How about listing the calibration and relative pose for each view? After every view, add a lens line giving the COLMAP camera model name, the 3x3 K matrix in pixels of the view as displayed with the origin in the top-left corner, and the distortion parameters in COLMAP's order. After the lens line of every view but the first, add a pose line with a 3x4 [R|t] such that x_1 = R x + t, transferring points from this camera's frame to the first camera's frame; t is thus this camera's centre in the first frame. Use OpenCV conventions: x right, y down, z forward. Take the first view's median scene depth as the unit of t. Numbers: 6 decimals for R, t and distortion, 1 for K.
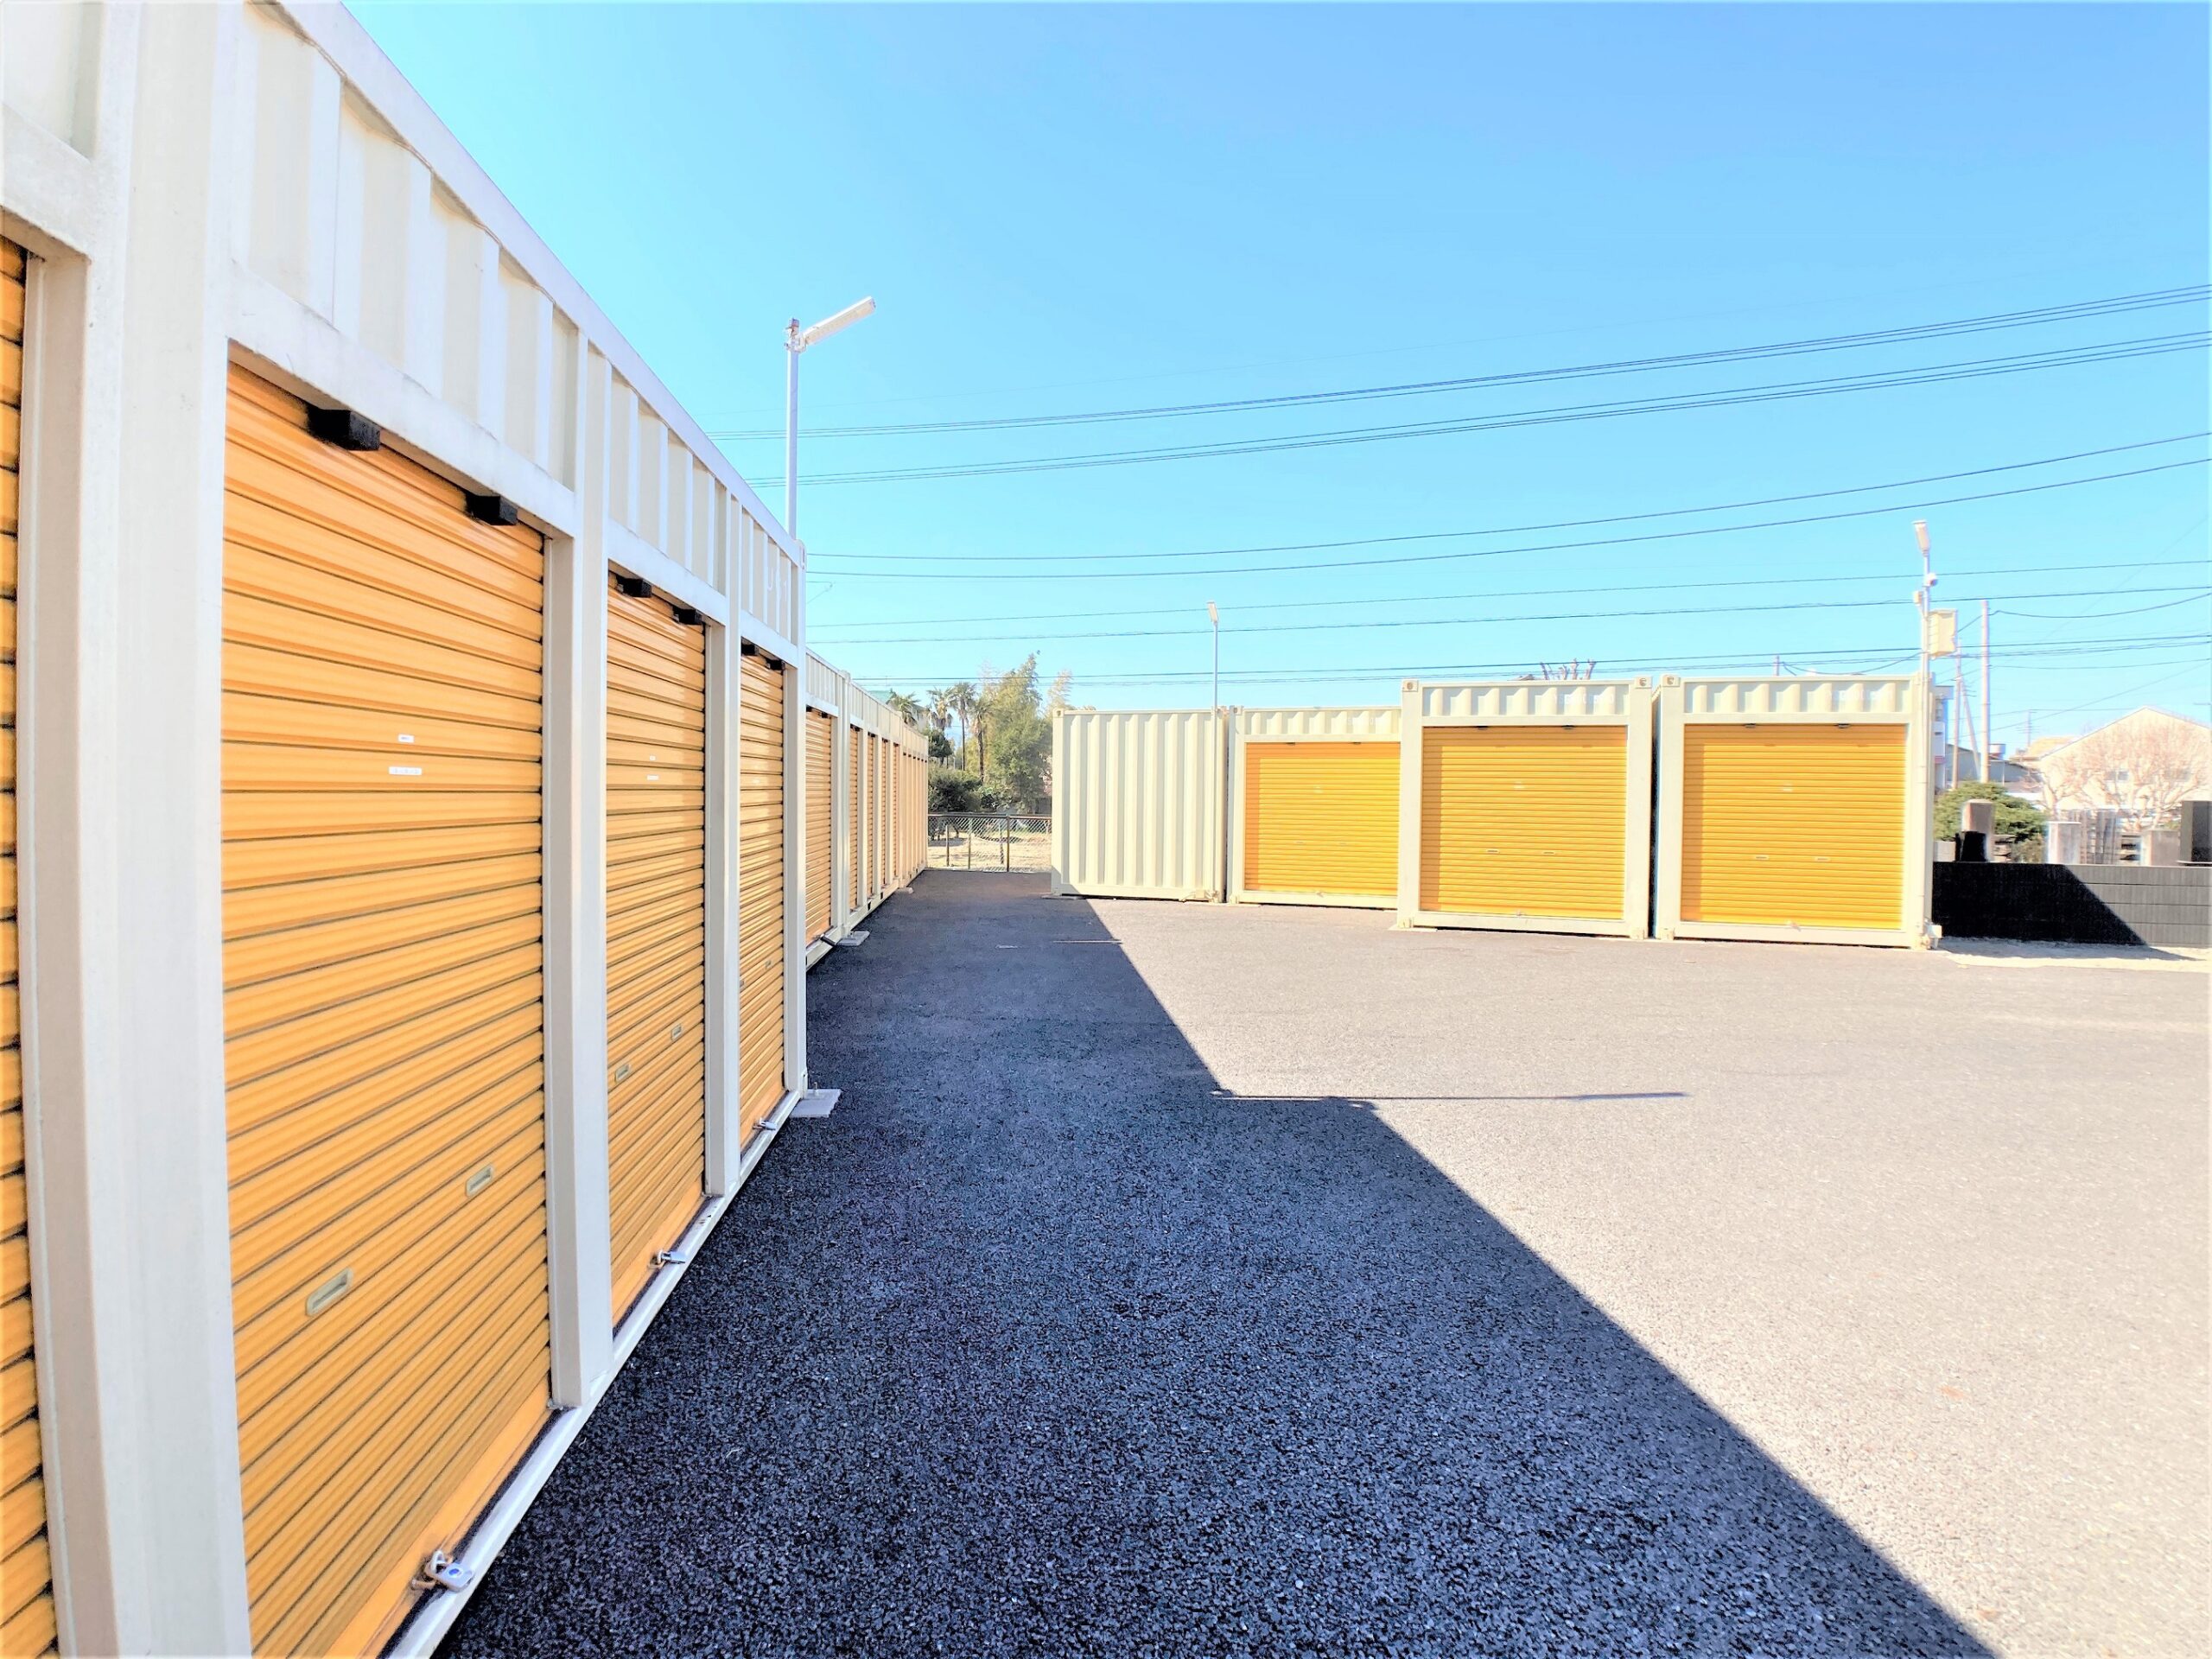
lens RADIAL K [[1210.9, 0, 1108.9], [0, 1210.9, 815.5], [0, 0, 1]] dist [-0.065217, 0.000005]
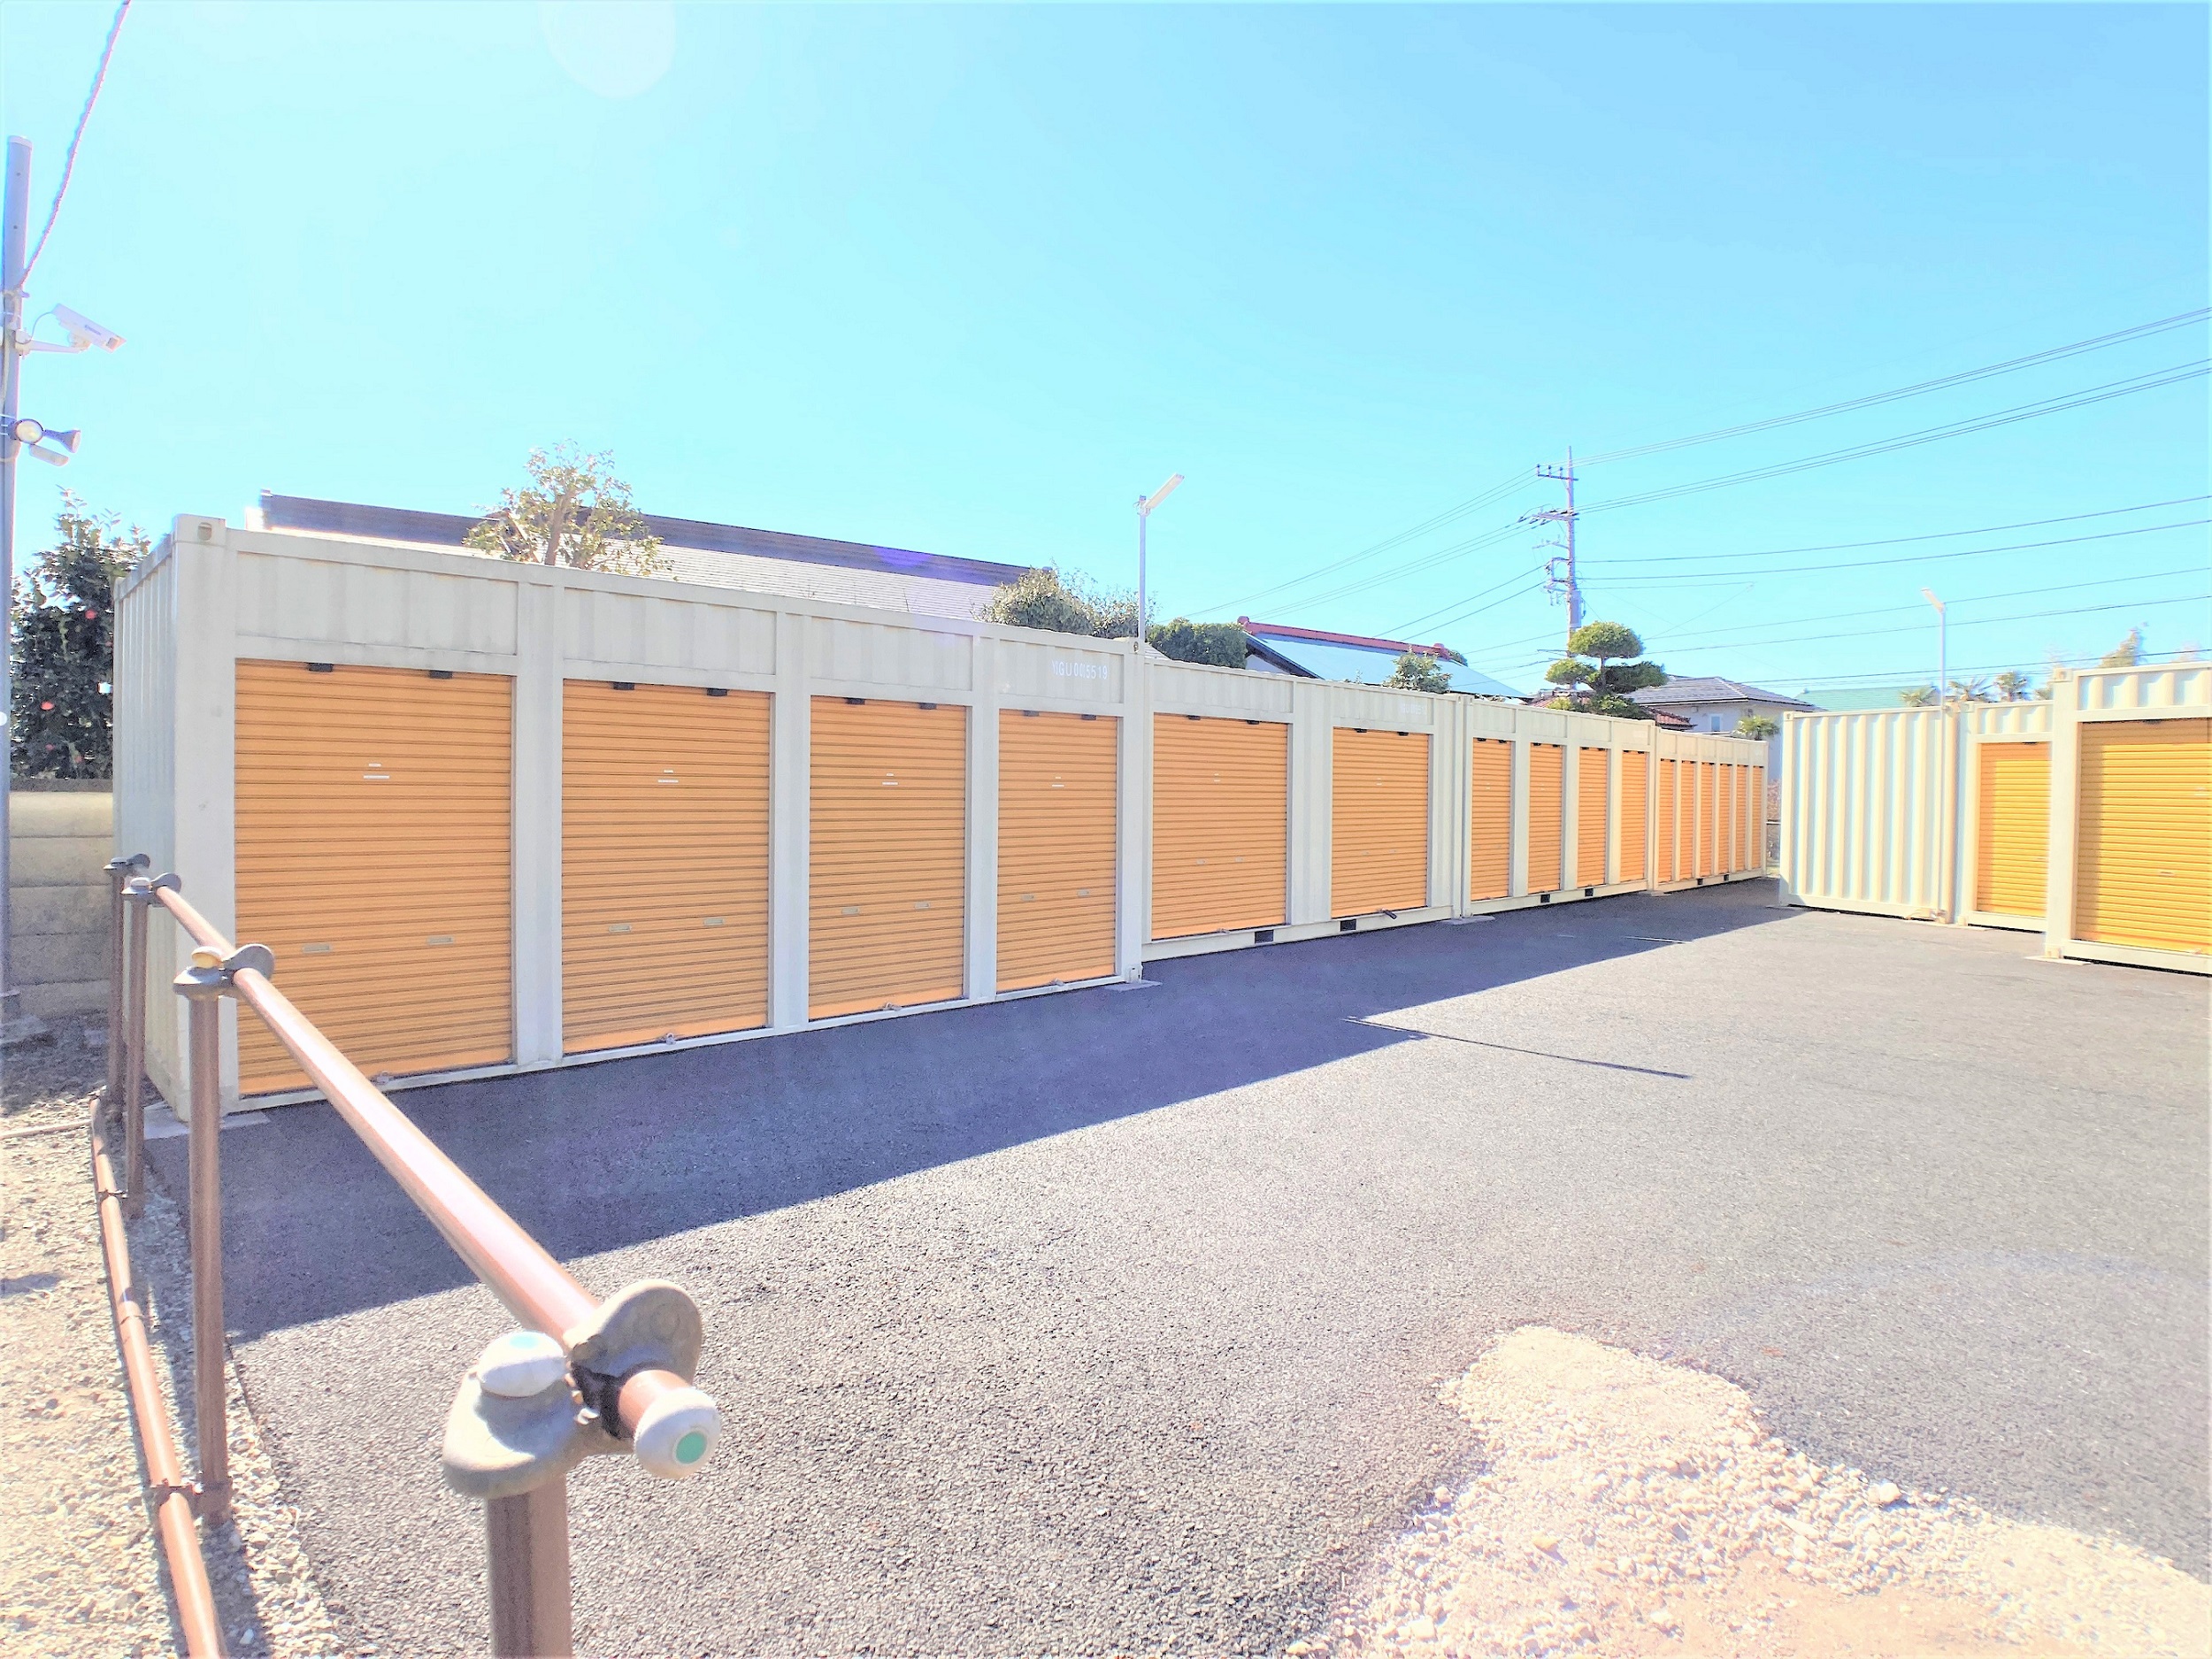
lens RADIAL K [[1210.9, 0, 1108.9], [0, 1210.9, 815.5], [0, 0, 1]] dist [-0.065217, 0.000005]
pose [[0.656532, 0.018236, -0.754078, 0.341326], [-0.024273, 0.999701, 0.003042, 0.004819], [0.753907, 0.016307, 0.656778, -0.035947]]
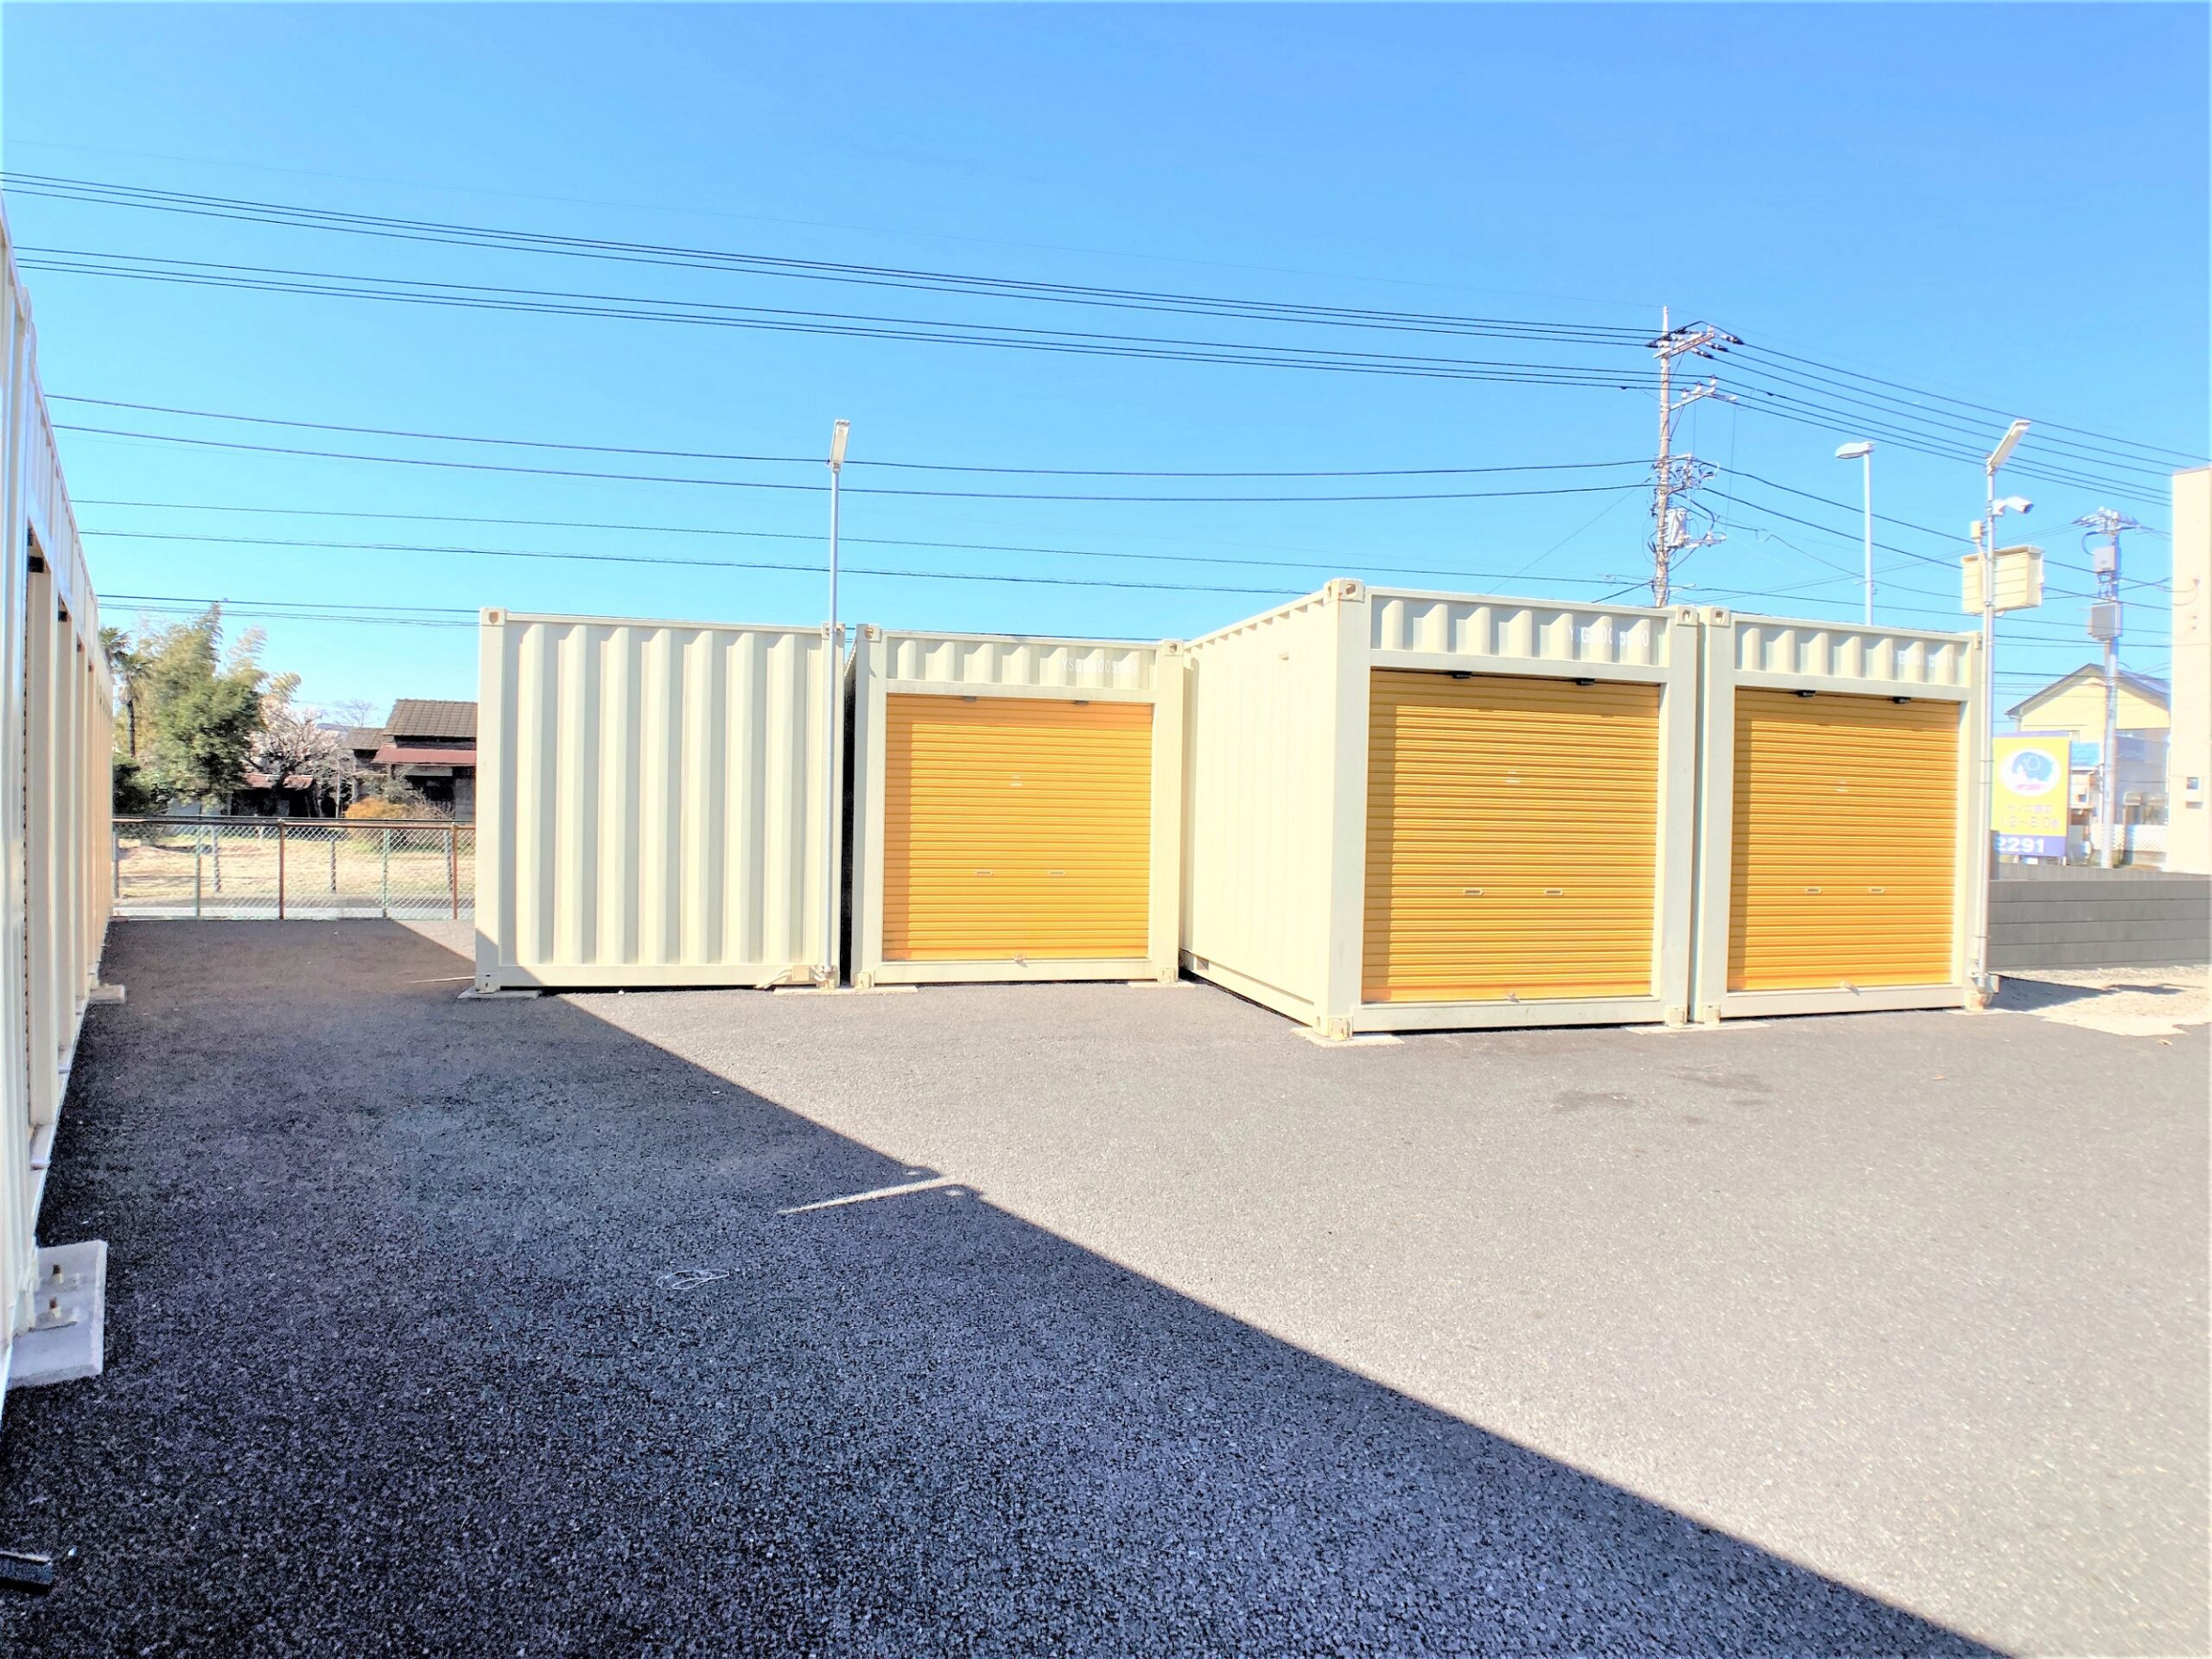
lens RADIAL K [[1210.9, 0, 1108.9], [0, 1210.9, 815.5], [0, 0, 1]] dist [-0.065217, 0.000005]
pose [[0.820512, -0.001820, 0.571626, -0.118768], [-0.000278, 0.999994, 0.003582, -0.006753], [-0.571629, -0.003098, 0.820507, 0.496401]]
